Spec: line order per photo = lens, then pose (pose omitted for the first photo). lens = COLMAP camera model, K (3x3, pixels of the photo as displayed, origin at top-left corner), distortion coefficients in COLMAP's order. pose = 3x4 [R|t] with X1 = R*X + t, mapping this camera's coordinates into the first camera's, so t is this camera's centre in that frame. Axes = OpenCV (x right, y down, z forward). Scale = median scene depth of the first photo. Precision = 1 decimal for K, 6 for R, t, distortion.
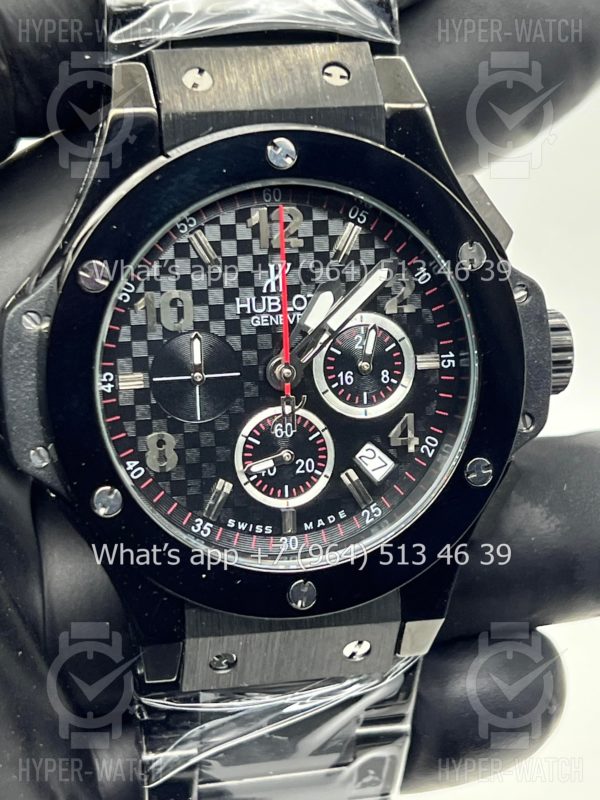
lens RADIAL K [[1919.7, 0, 298.0], [0, 1919.7, 398.7], [0, 0, 1]] dist [0.188721, 0.000000]
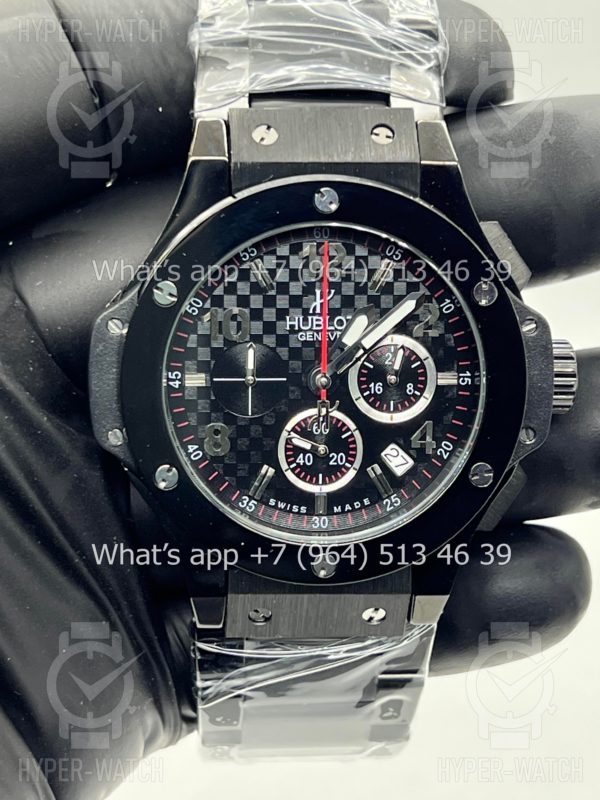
lens RADIAL K [[1919.7, 0, 299.7], [0, 1919.7, 398.9], [0, 0, 1]] dist [0.188721, 0.000000]
pose [[0.989104, 0.066596, -0.131291, 0.136418], [-0.064141, 0.997679, 0.022845, -0.028527], [0.132508, -0.014175, 0.991081, -0.192456]]
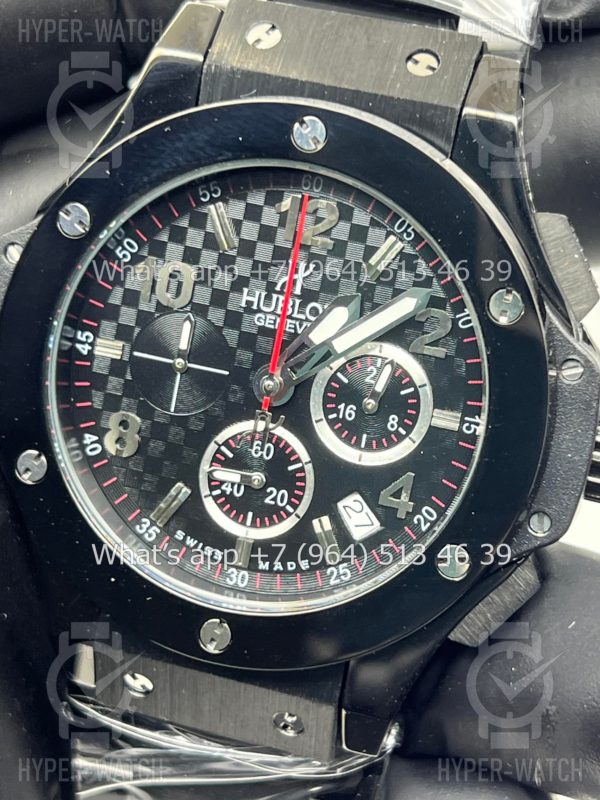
lens RADIAL K [[1919.7, 0, 304.7], [0, 1919.7, 399.4], [0, 0, 1]] dist [0.188721, 0.000000]
pose [[0.879140, 0.260285, -0.399204, 0.351302], [-0.268614, 0.962573, 0.036056, -0.042157], [0.393648, 0.075534, 0.916153, 0.211338]]
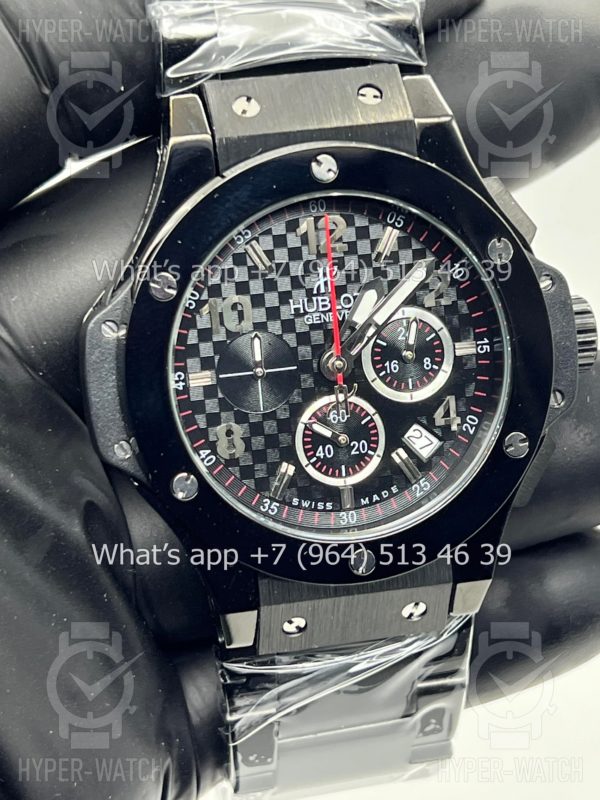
lens RADIAL K [[1919.7, 0, 298.3], [0, 1919.7, 399.9], [0, 0, 1]] dist [0.188721, 0.000000]
pose [[0.998428, -0.049845, -0.025648, -0.001627], [0.049774, 0.998755, -0.003392, 0.009688], [0.025785, 0.002110, 0.999665, -0.114359]]
